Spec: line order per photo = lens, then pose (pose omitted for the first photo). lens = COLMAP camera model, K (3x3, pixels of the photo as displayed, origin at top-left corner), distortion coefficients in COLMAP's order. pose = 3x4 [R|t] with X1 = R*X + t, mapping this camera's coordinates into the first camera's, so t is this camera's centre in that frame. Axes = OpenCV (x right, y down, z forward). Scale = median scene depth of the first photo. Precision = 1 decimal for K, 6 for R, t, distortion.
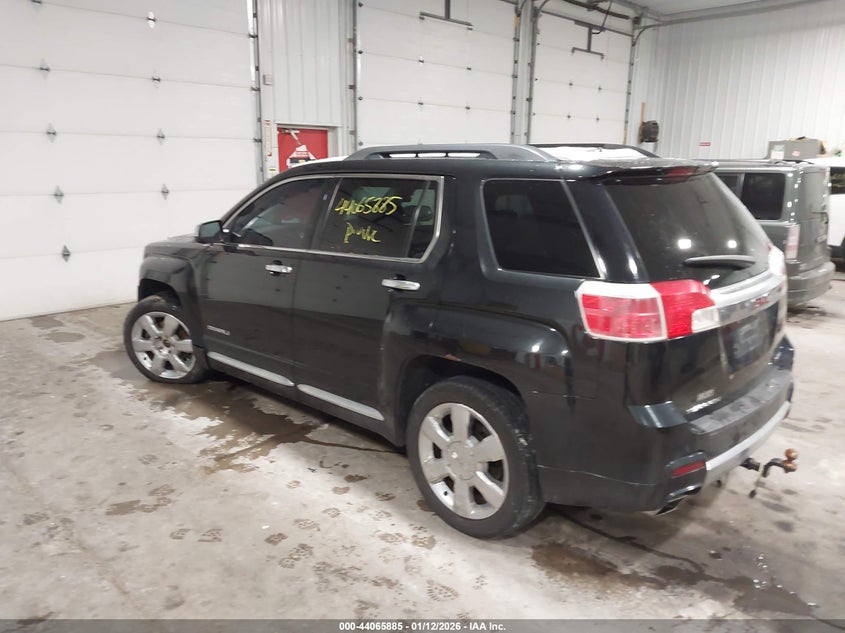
lens RADIAL K [[664.3, 0, 422.5], [0, 664.3, 316.5], [0, 0, 1]] dist [0.027924, -0.005151]
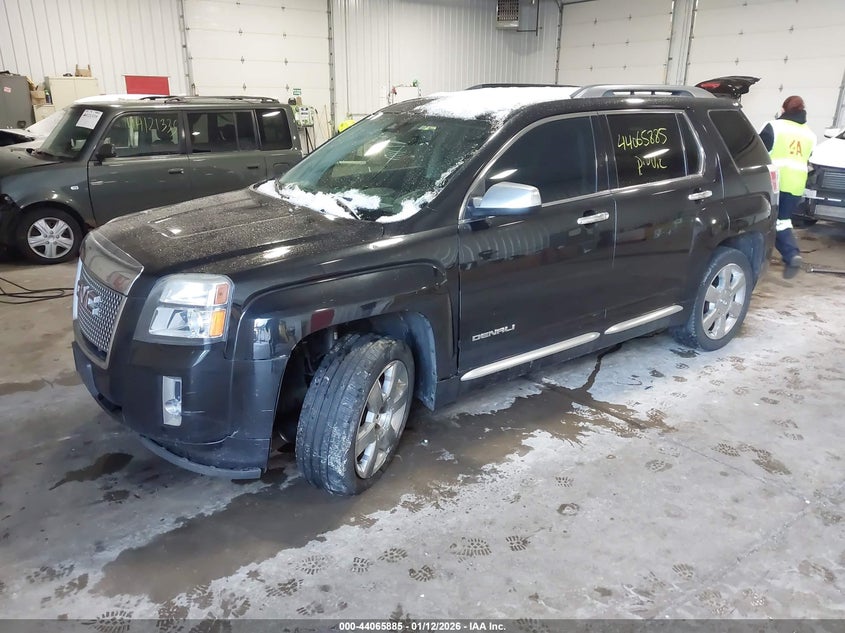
lens RADIAL K [[664.3, 0, 422.5], [0, 664.3, 316.5], [0, 0, 1]] dist [0.027924, -0.005151]
pose [[0.137426, -0.306845, 0.941786, -1.118978], [0.207601, 0.938612, 0.275517, -0.238301], [-0.968512, 0.157652, 0.192691, 1.040565]]
